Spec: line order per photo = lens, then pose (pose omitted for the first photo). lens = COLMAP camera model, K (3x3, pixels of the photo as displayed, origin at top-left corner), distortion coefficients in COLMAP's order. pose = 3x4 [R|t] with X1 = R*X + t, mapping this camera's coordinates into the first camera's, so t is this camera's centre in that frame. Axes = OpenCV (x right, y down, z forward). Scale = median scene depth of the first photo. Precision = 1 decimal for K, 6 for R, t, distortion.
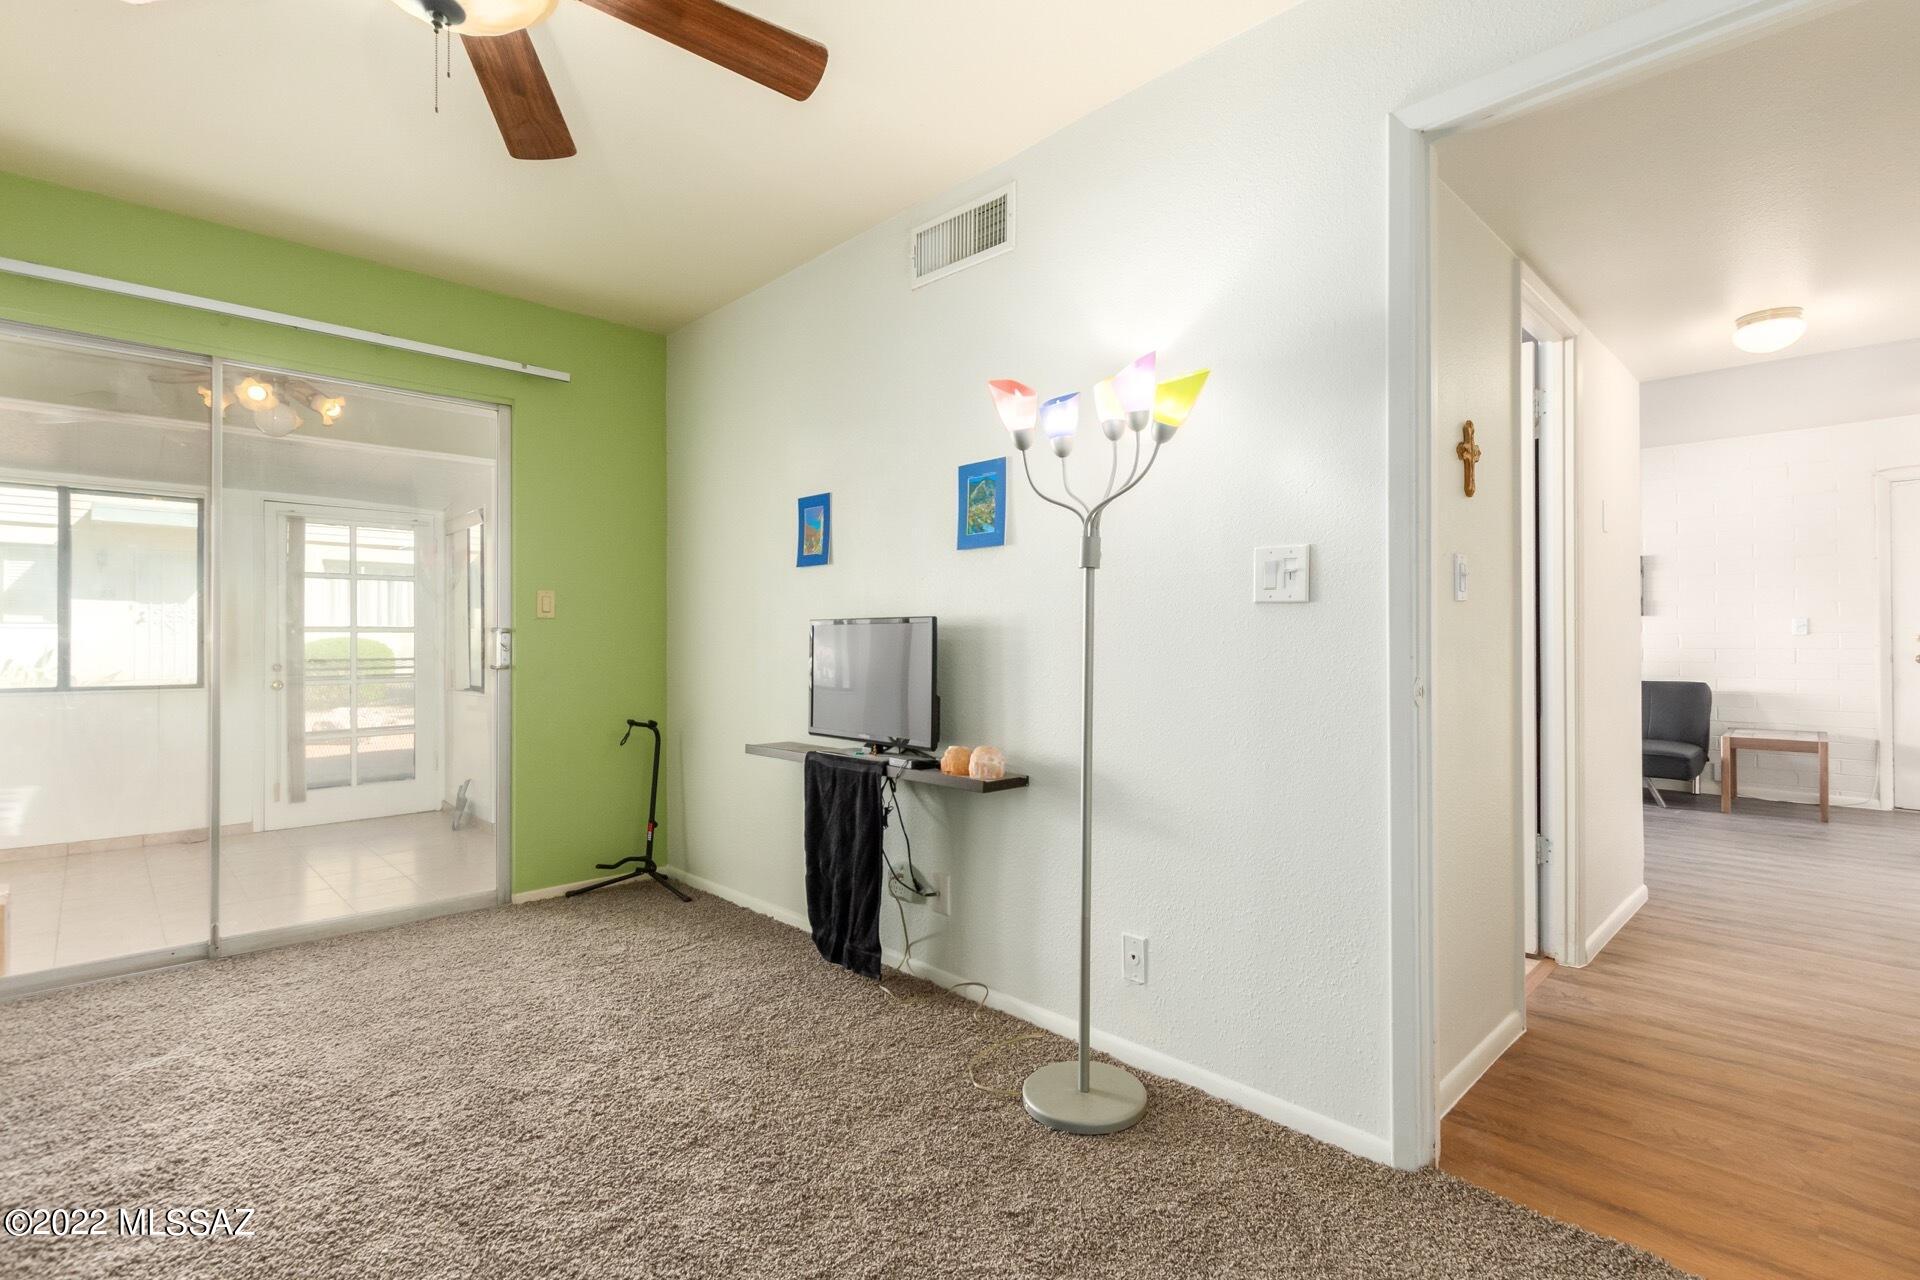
lens RADIAL K [[892.4, 0, 979.1], [0, 892.4, 638.8], [0, 0, 1]] dist [0.004347, -0.004630]
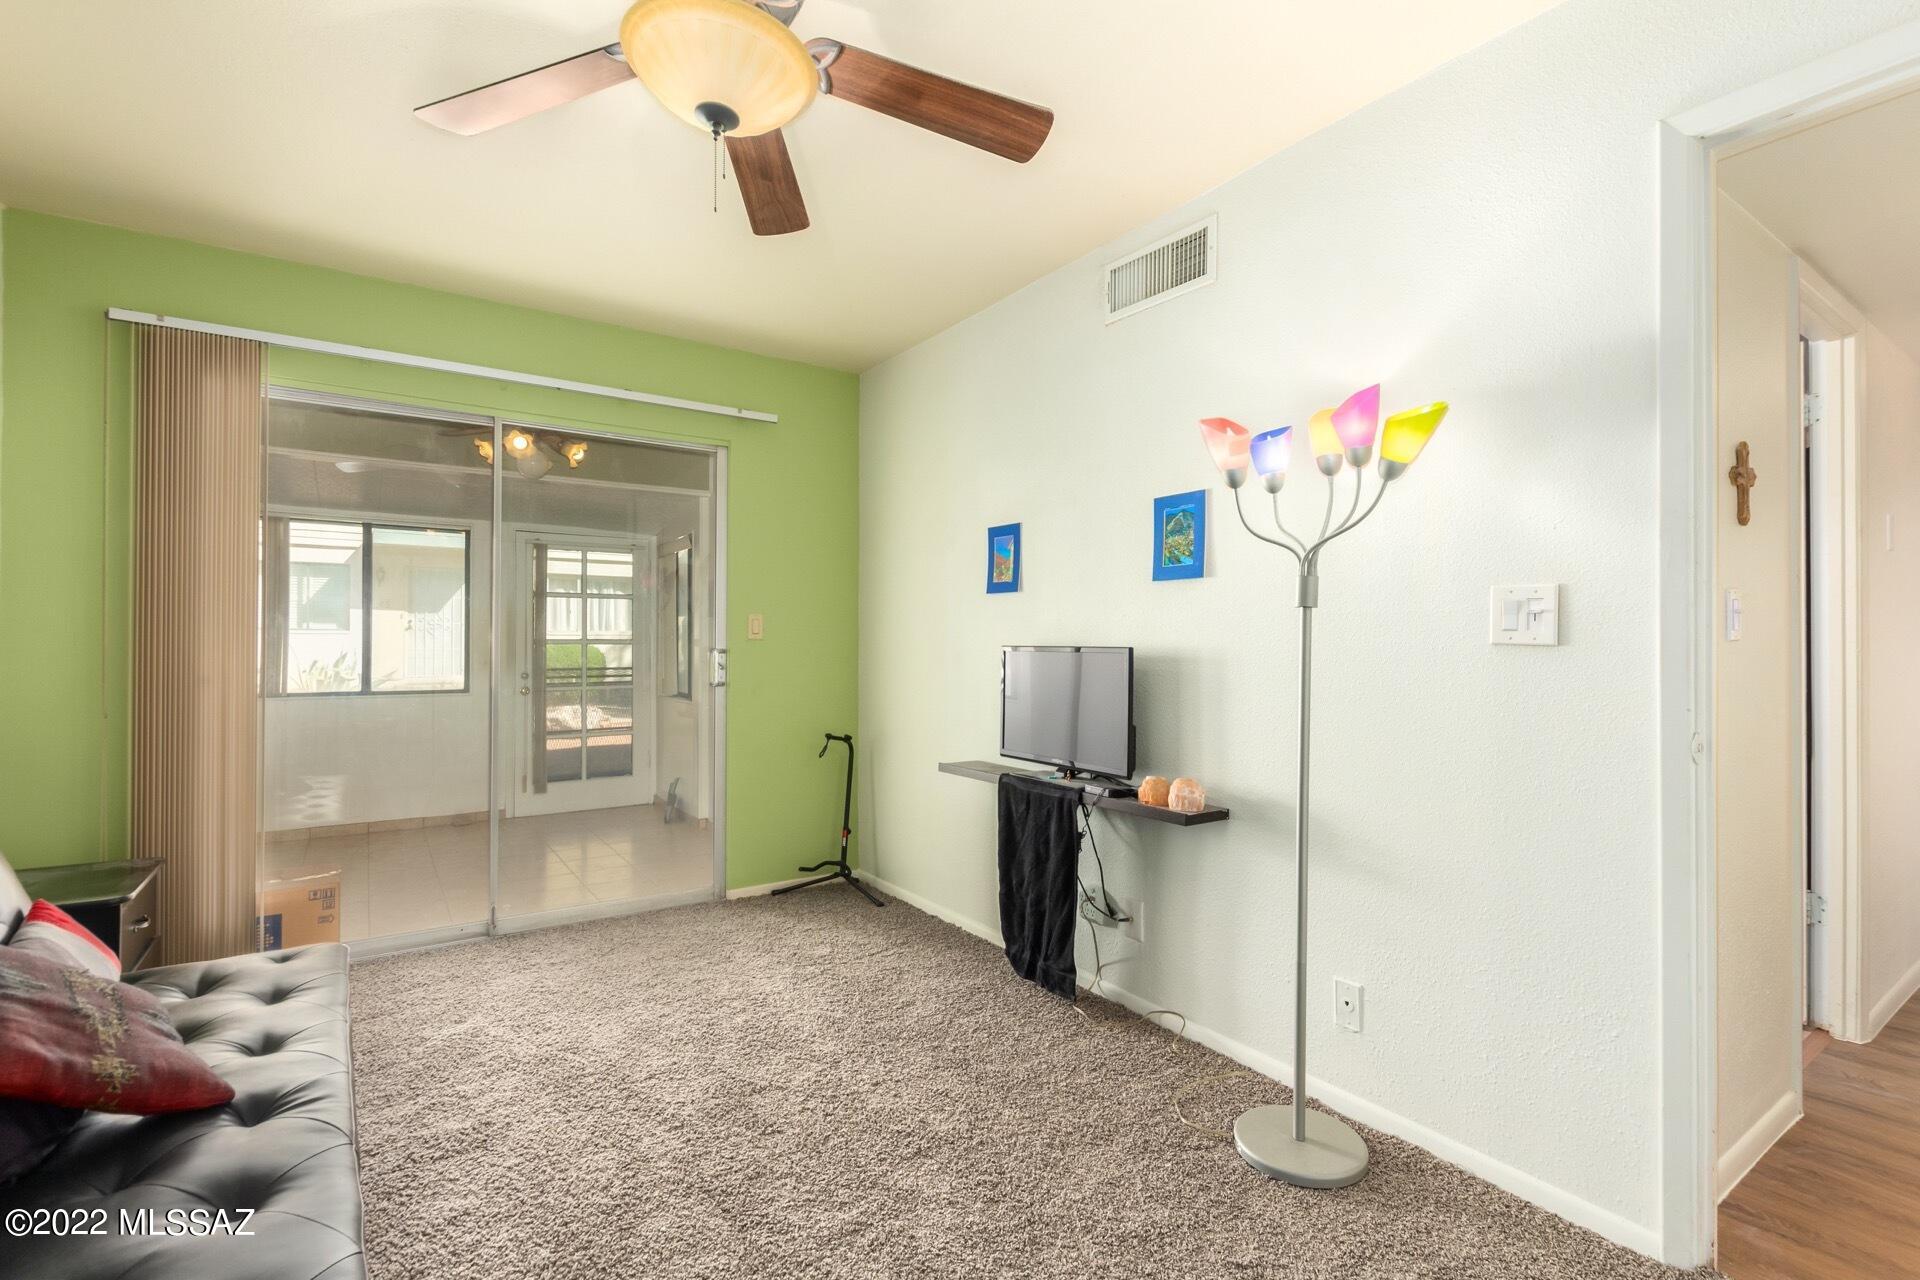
lens RADIAL K [[868.5, 0, 967.5], [0, 868.5, 637.8], [0, 0, 1]] dist [0.004746, -0.004992]
pose [[0.984473, 0.004013, -0.175490, -0.071239], [-0.004682, 0.999983, -0.003397, -0.037779], [0.175473, 0.004166, 0.984475, -0.007077]]
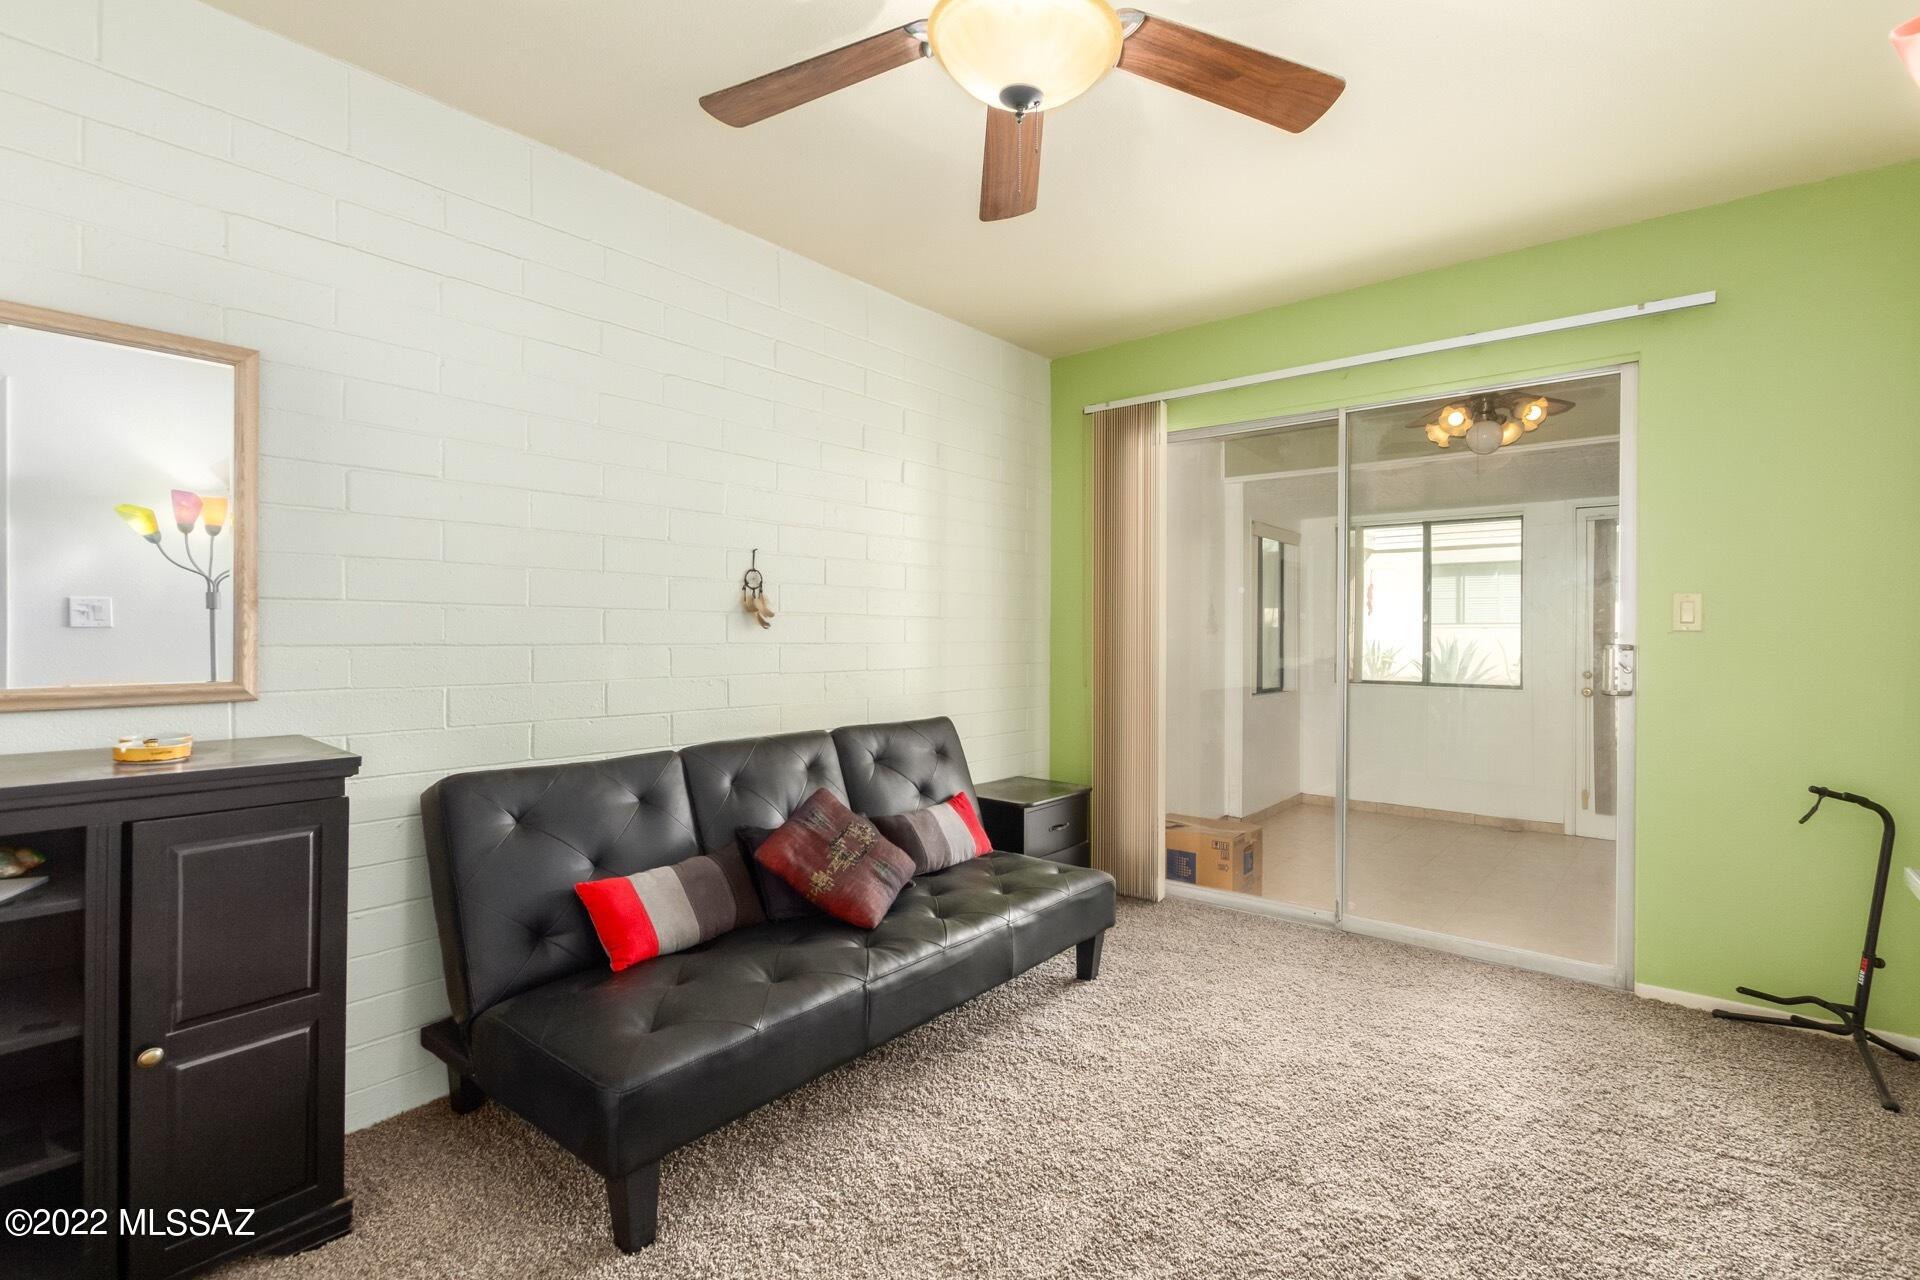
lens RADIAL K [[886.5, 0, 976.0], [0, 886.5, 637.2], [0, 0, 1]] dist [0.004794, -0.004544]
pose [[0.107998, 0.005755, -0.994134, 0.314993], [-0.000788, 0.999983, 0.005703, -0.036051], [0.994151, 0.000168, 0.108001, 0.553332]]
